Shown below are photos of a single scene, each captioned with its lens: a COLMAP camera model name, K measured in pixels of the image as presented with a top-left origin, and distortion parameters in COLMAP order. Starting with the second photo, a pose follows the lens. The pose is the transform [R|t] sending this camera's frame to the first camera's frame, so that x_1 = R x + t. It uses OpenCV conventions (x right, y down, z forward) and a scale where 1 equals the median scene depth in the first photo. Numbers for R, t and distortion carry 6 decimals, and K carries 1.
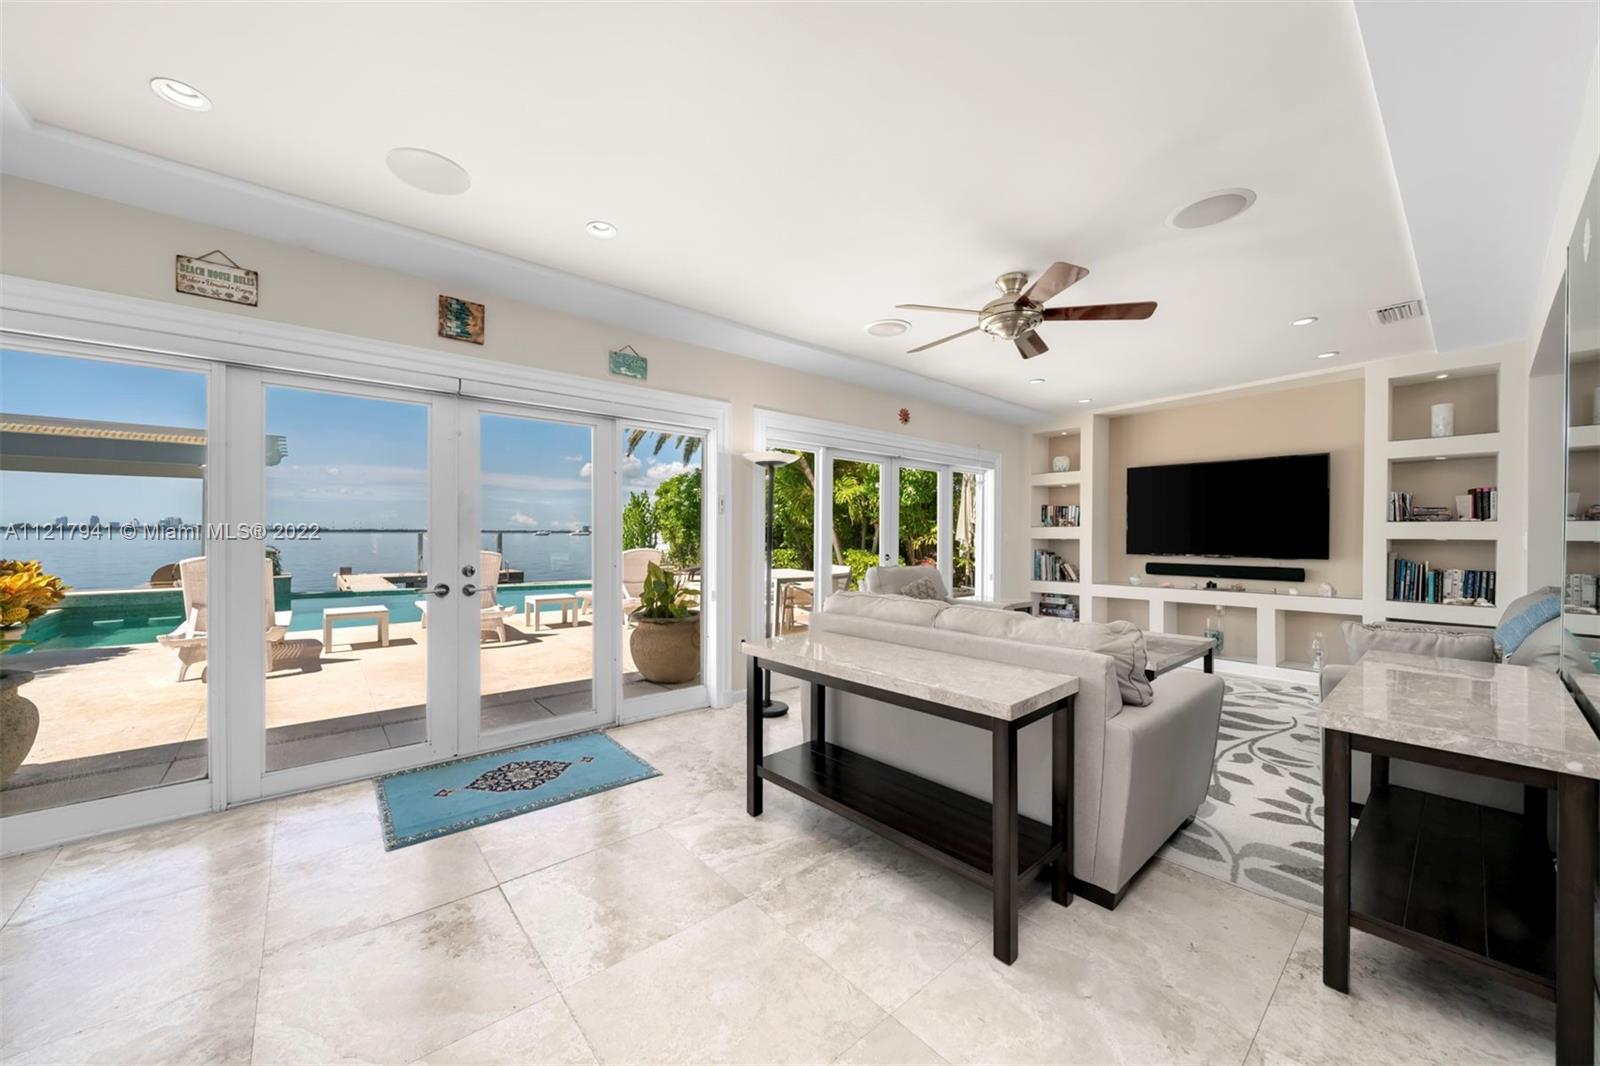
lens RADIAL K [[594.2, 0, 800.0], [0, 594.2, 533.0], [0, 0, 1]] dist [0.000296, 0.000069]
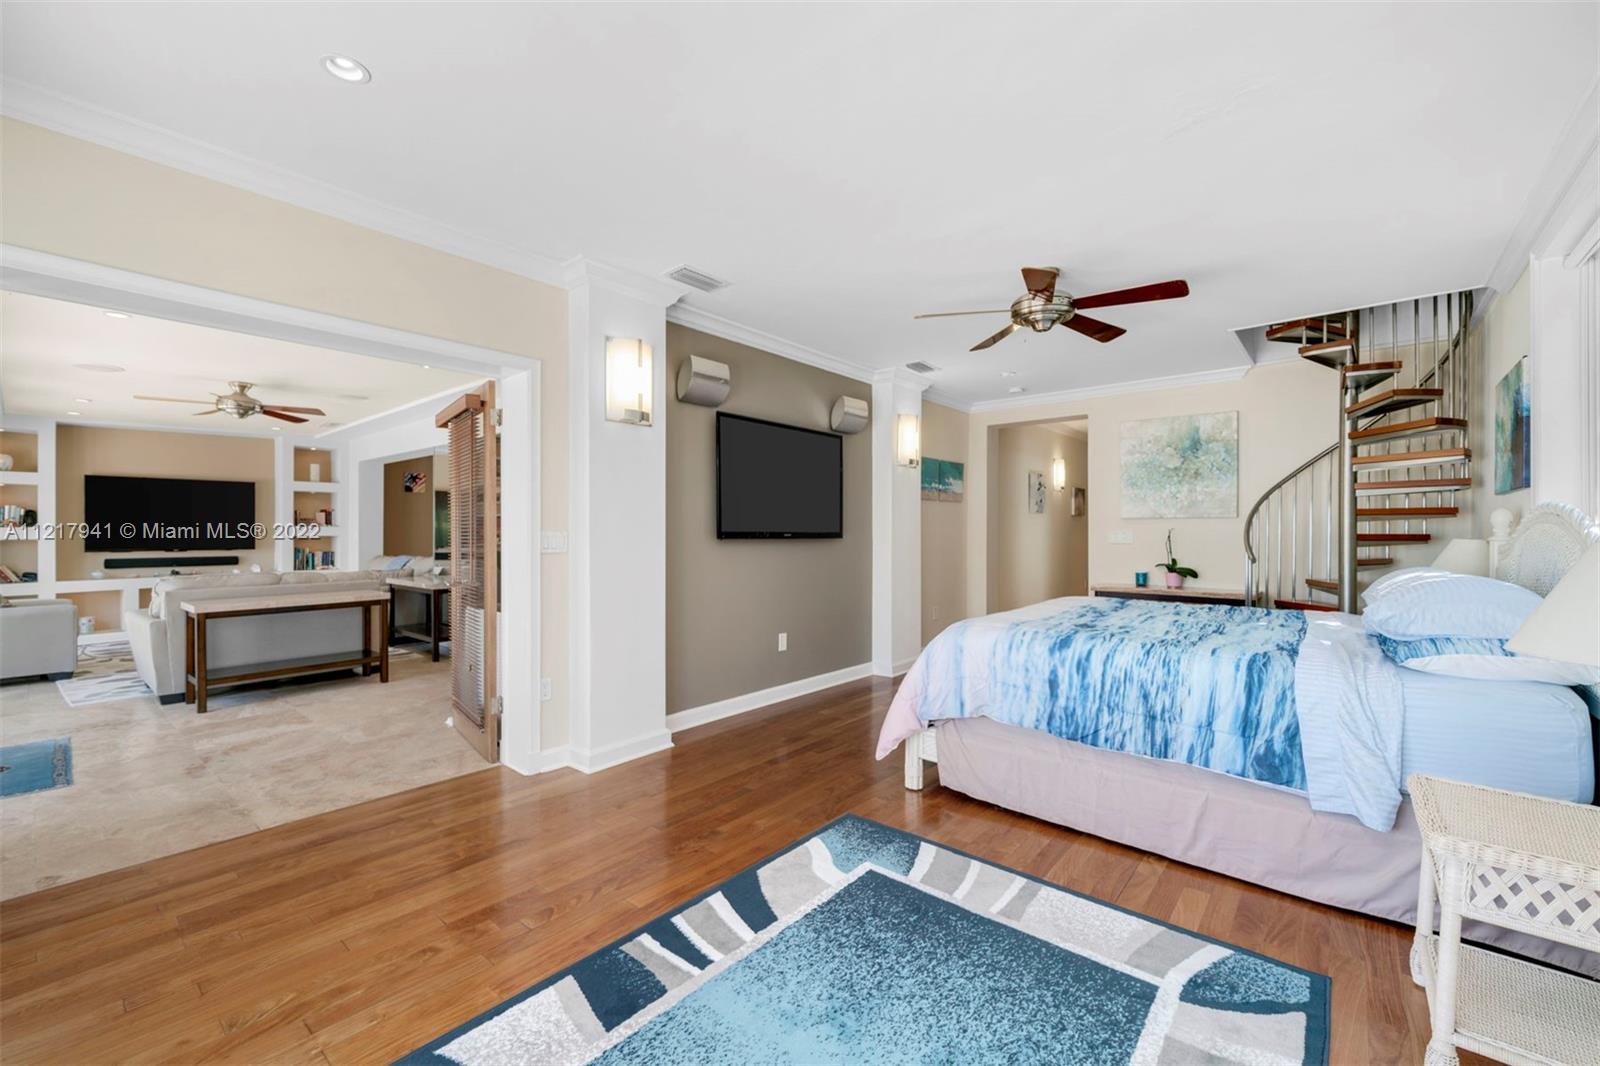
lens RADIAL K [[716.4, 0, 800.0], [0, 716.4, 533.0], [0, 0, 1]] dist [0.000300, 0.000106]
pose [[-0.162904, 0.002347, 0.986639, -1.214747], [0.009816, 0.999952, -0.000758, 0.015910], [-0.986593, 0.009561, -0.162920, -0.131913]]
